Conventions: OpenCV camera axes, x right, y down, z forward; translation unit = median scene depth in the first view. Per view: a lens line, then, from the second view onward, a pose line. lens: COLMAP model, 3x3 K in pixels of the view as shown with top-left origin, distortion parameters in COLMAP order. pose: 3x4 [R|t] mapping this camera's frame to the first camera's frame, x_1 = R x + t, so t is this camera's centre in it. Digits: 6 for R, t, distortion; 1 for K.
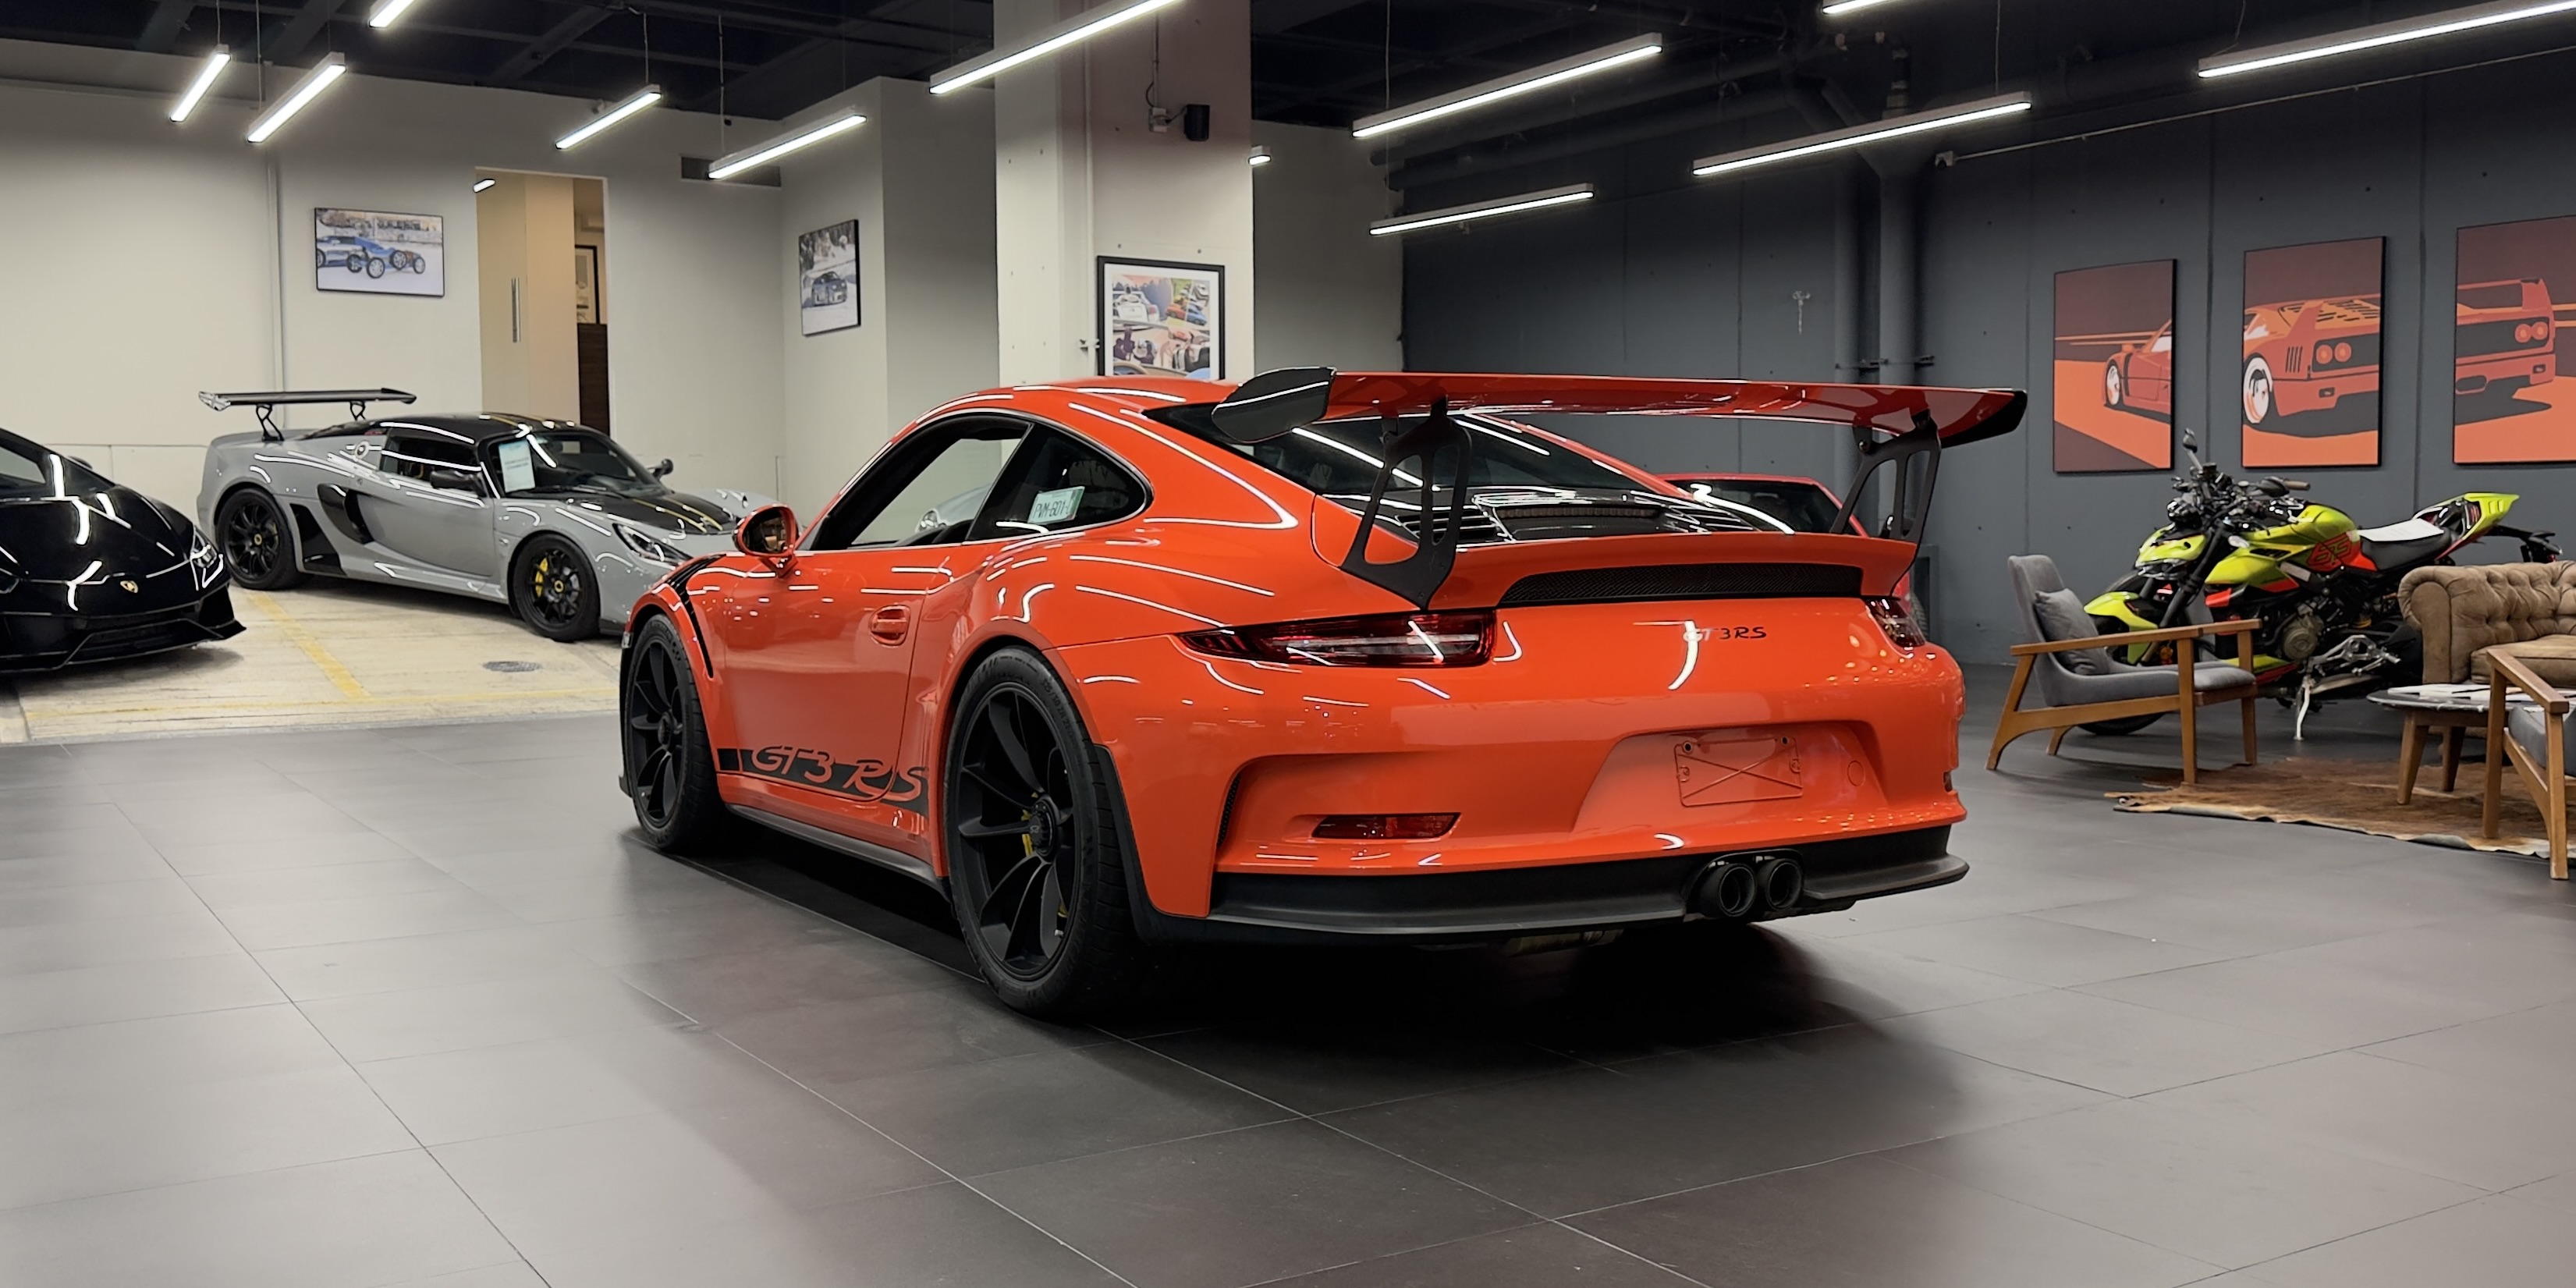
lens RADIAL K [[2150.2, 0, 1287.1], [0, 2150.2, 709.0], [0, 0, 1]] dist [0.136612, -0.323099]
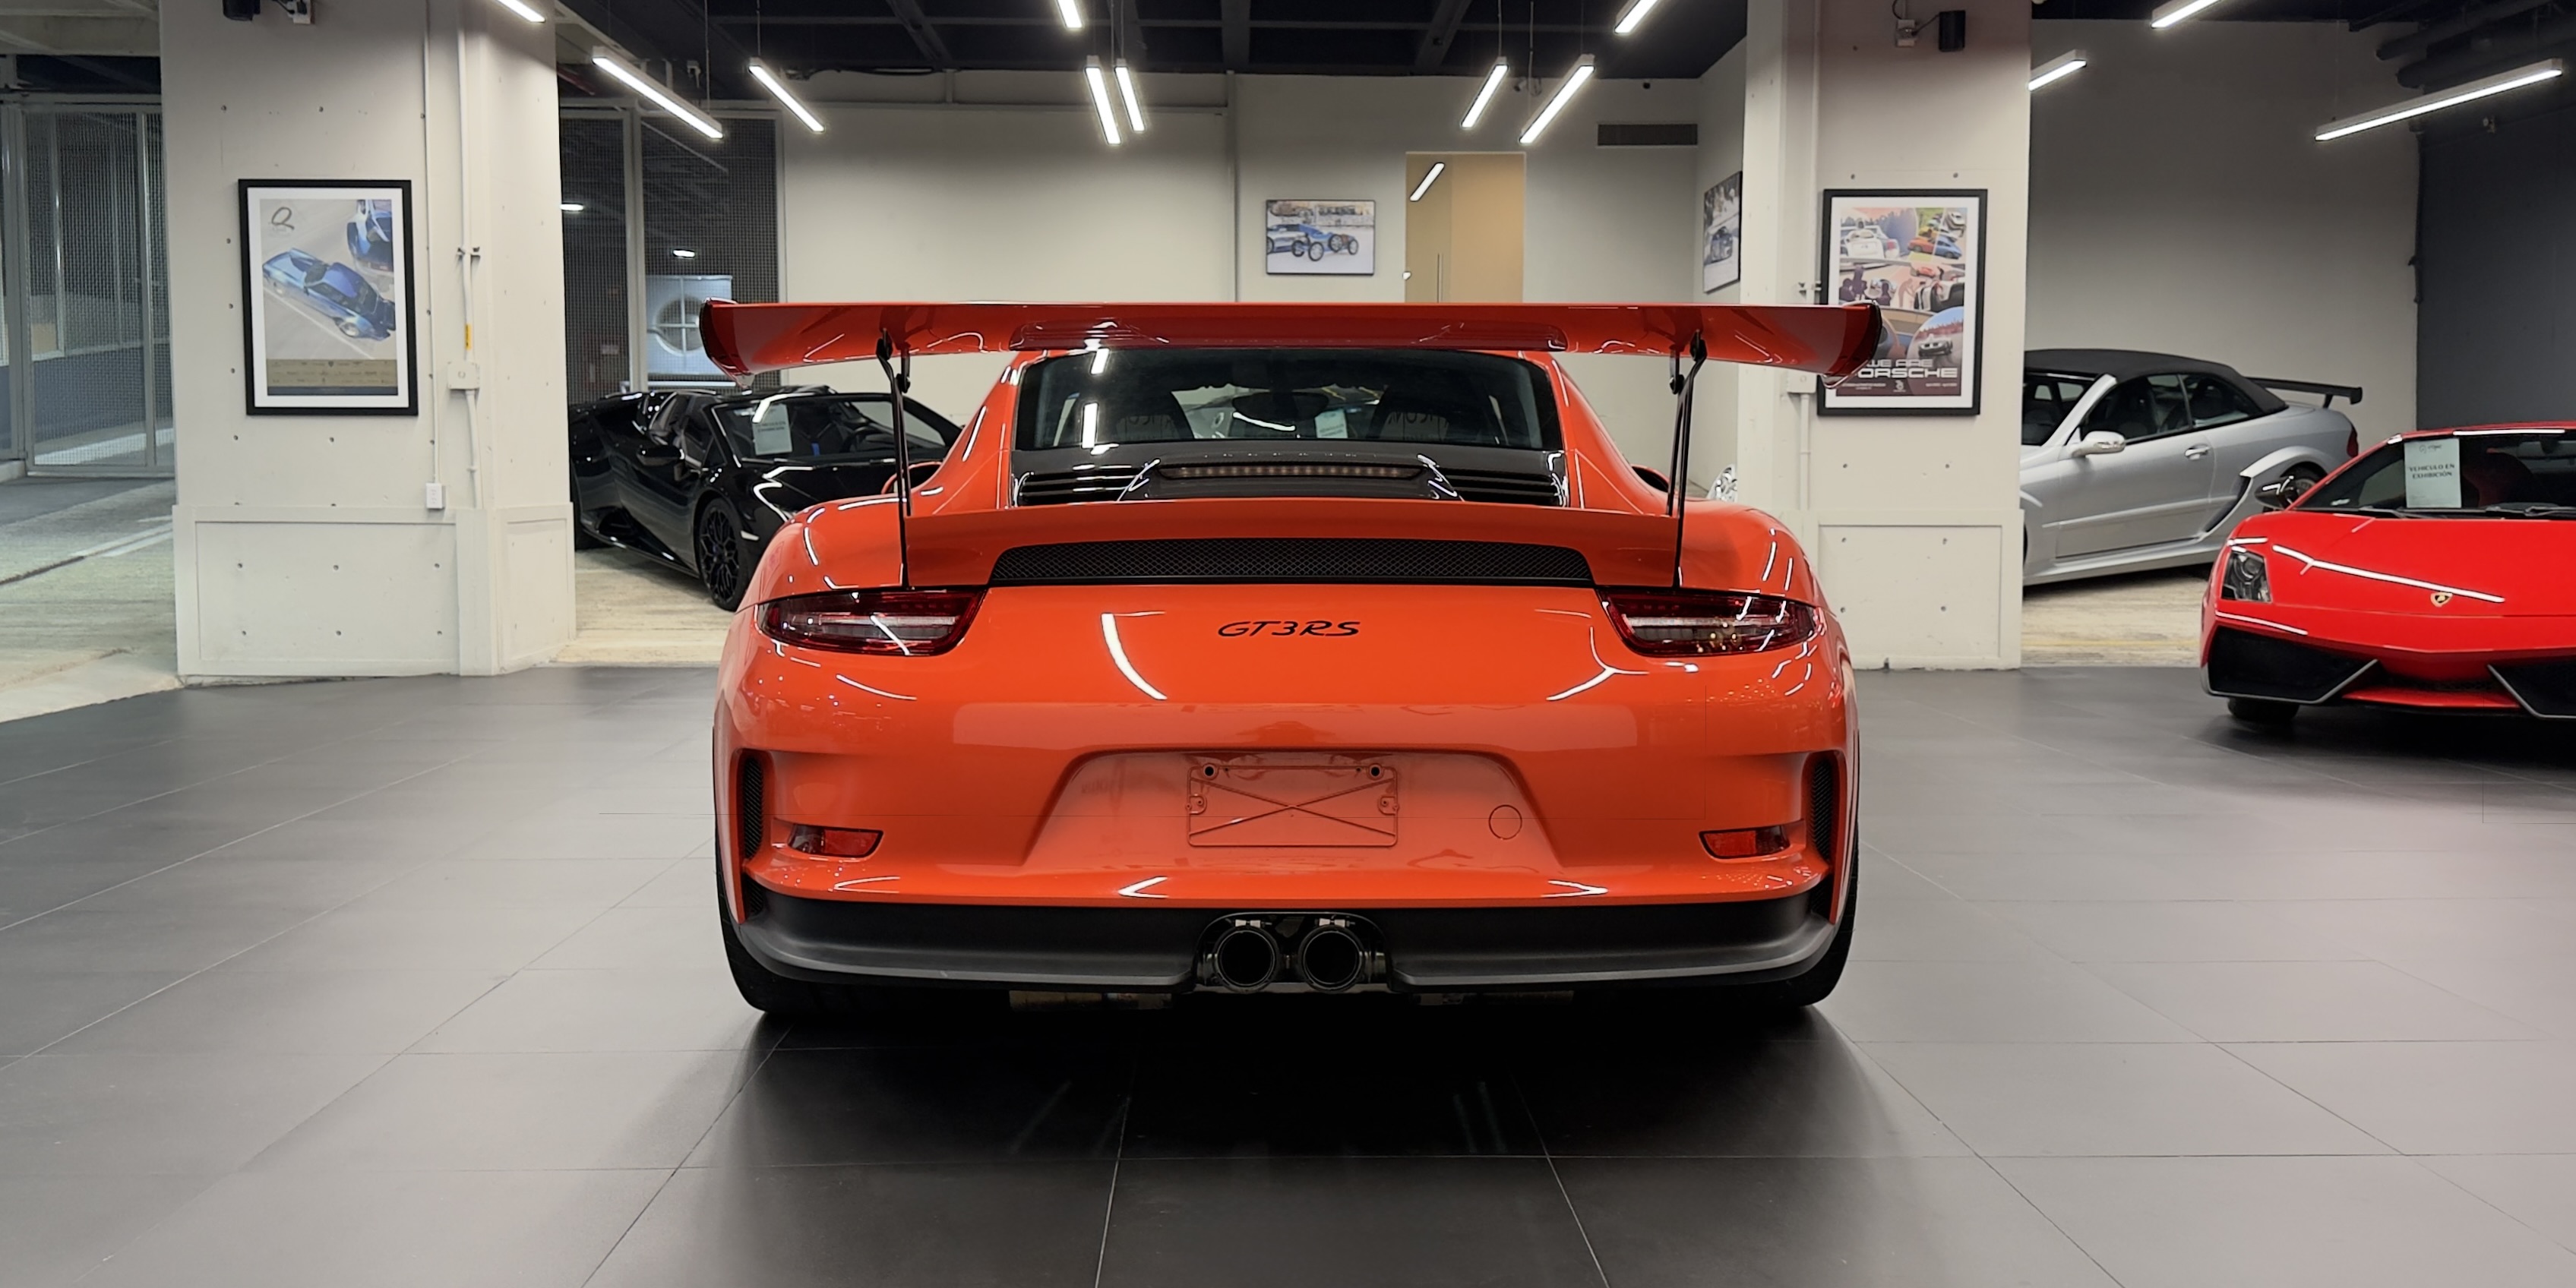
lens RADIAL K [[2103.4, 0, 1288.0], [0, 2103.4, 644.0], [0, 0, 1]] dist [0.136497, -0.292332]
pose [[0.844987, 0.045559, -0.532843, 0.190315], [-0.050610, 0.998705, 0.005134, -0.010454], [0.532387, 0.022630, 0.846199, 0.114926]]
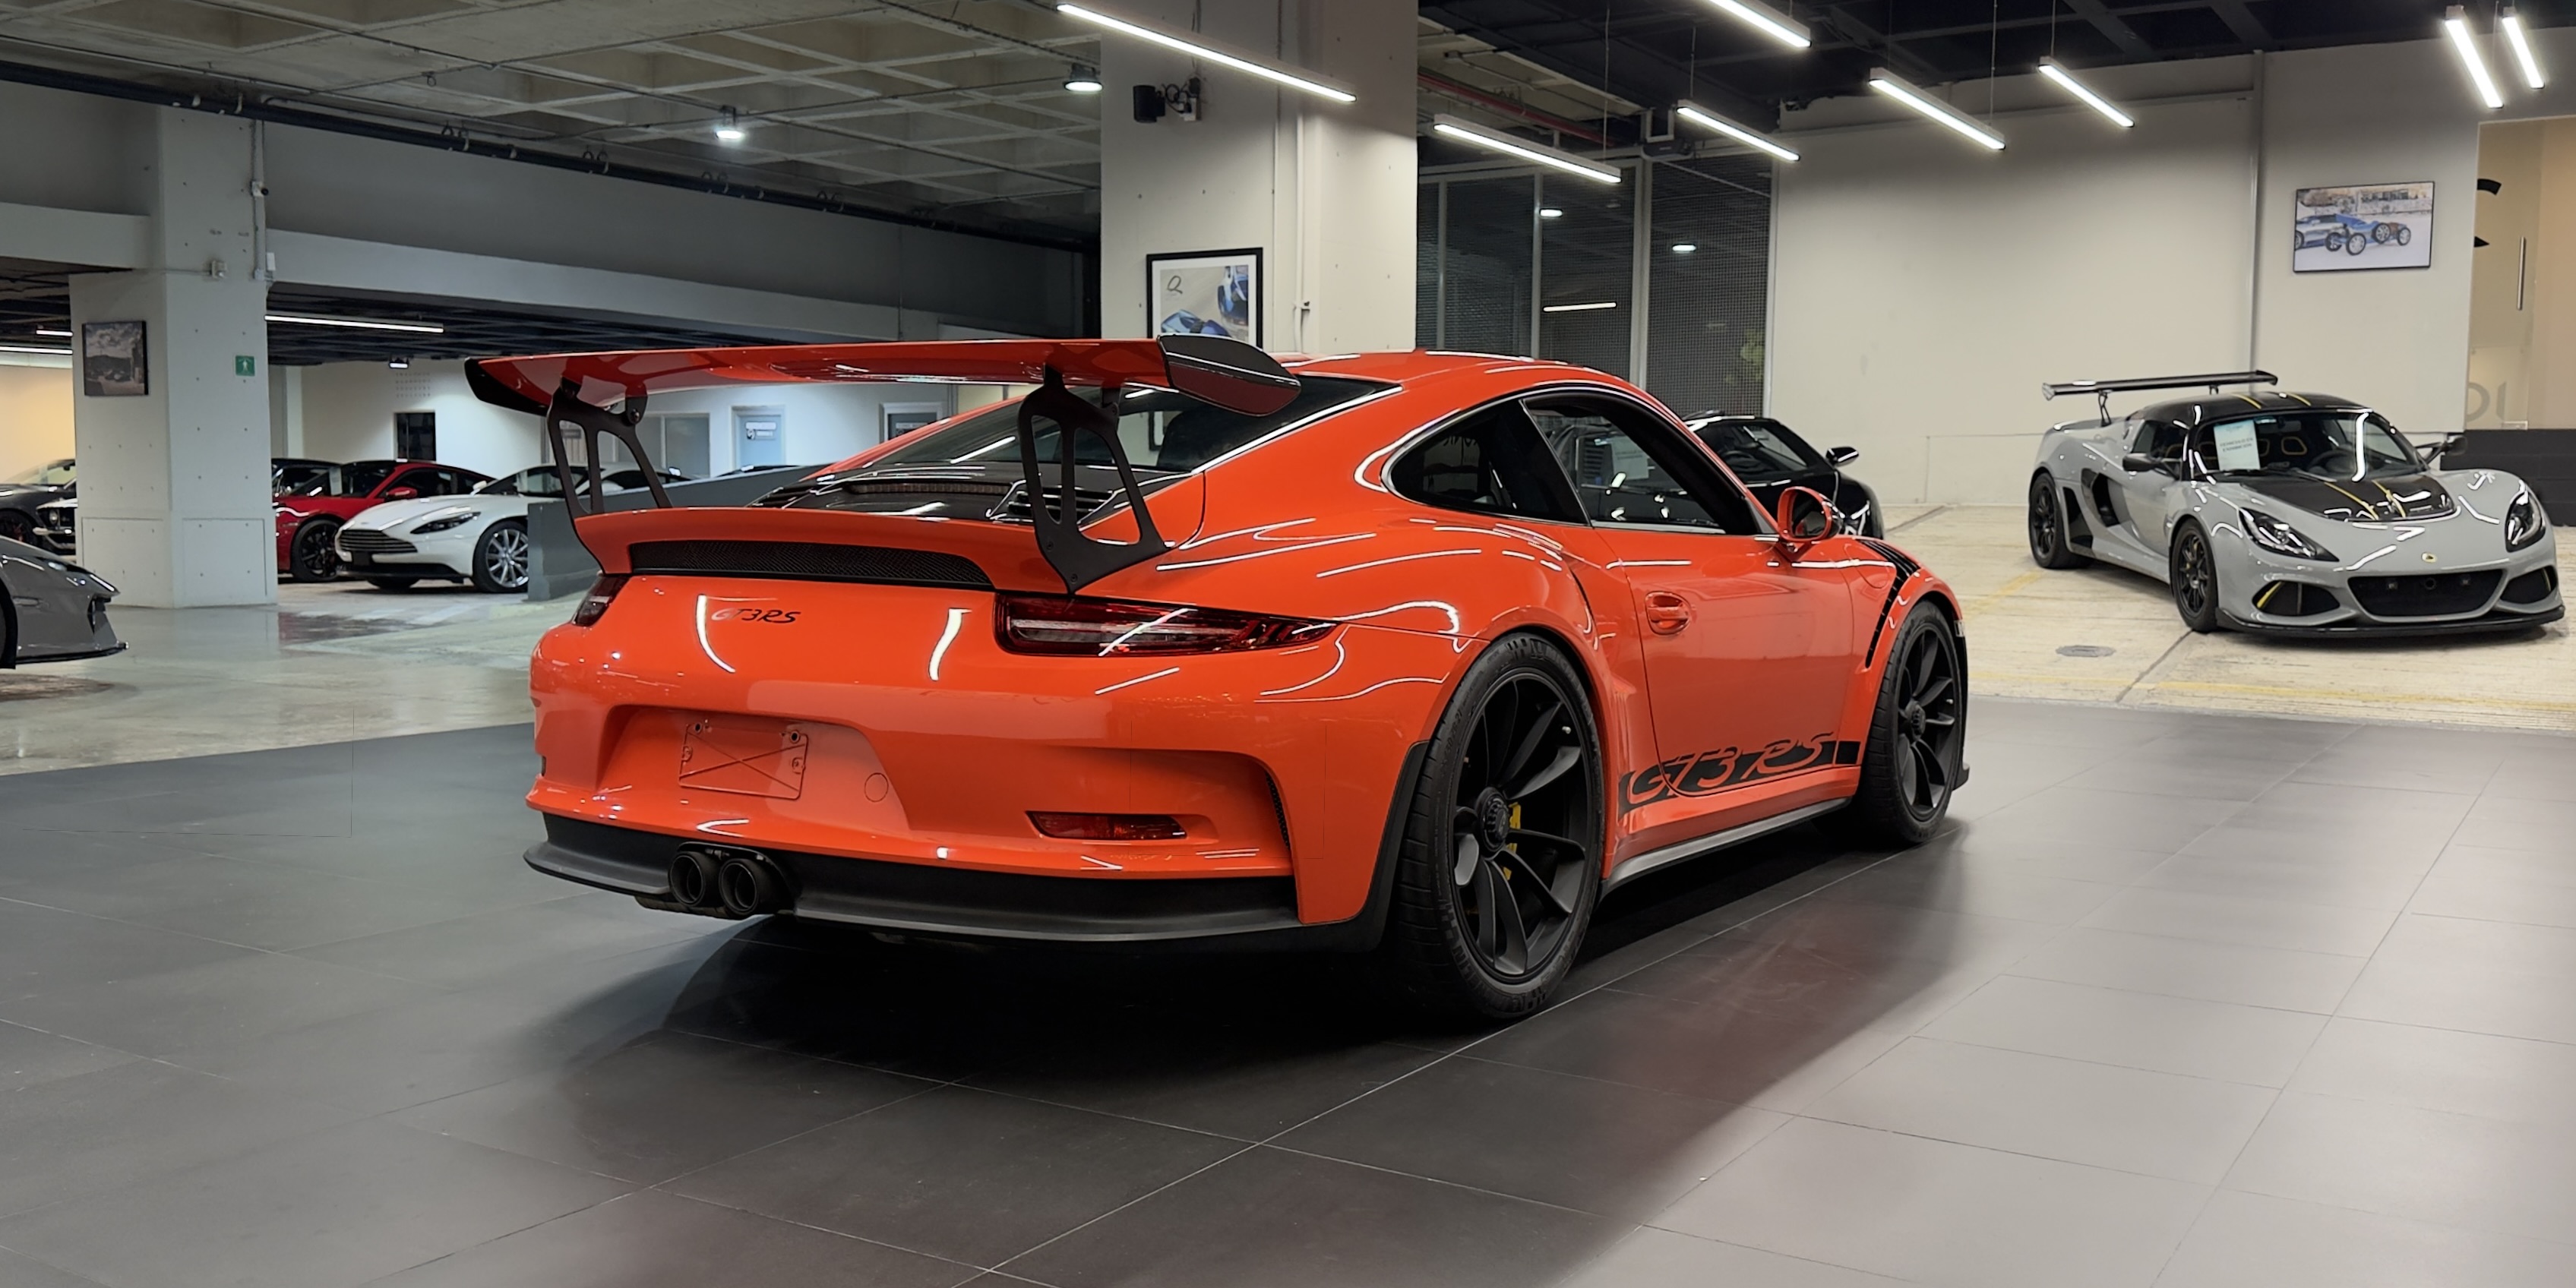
lens RADIAL K [[2116.6, 0, 1292.9], [0, 2116.6, 704.3], [0, 0, 1]] dist [0.123835, -0.194147]
pose [[0.409221, 0.096755, -0.907291, 0.352224], [-0.091548, 0.993698, 0.064679, -0.022922], [0.907831, 0.056592, 0.415500, 0.235727]]
